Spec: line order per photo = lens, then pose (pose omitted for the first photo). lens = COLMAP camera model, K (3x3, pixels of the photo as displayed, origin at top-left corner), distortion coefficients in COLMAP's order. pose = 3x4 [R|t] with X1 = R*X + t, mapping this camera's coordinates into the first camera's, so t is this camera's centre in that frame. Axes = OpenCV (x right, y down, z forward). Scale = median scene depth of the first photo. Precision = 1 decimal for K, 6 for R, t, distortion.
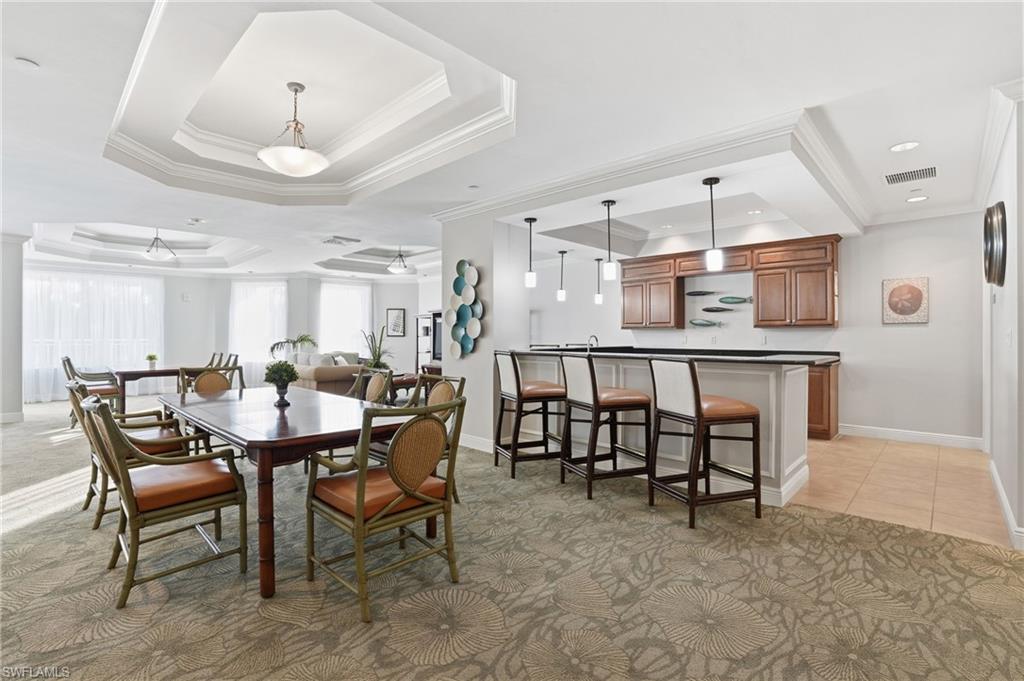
lens RADIAL K [[475.4, 0, 516.4], [0, 475.4, 337.1], [0, 0, 1]] dist [-0.025172, 0.000107]
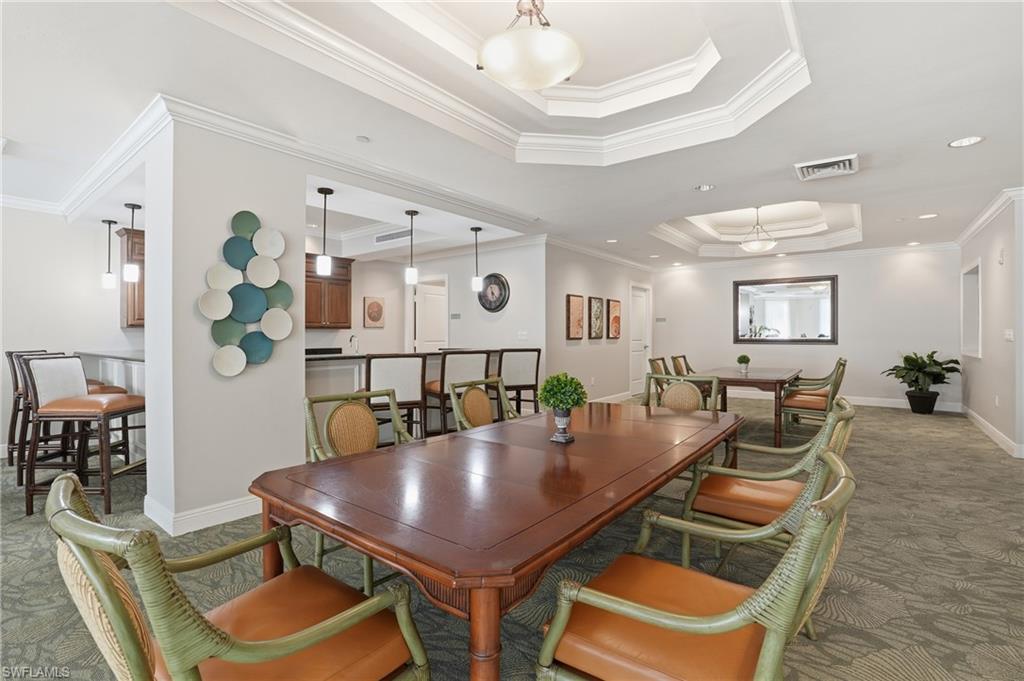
lens RADIAL K [[475.4, 0, 516.4], [0, 475.4, 337.1], [0, 0, 1]] dist [-0.025172, 0.000107]
pose [[-0.093089, -0.004441, 0.995648, -0.632119], [0.006027, 0.999969, 0.005024, -0.002557], [-0.995640, 0.006468, -0.093060, 0.610419]]
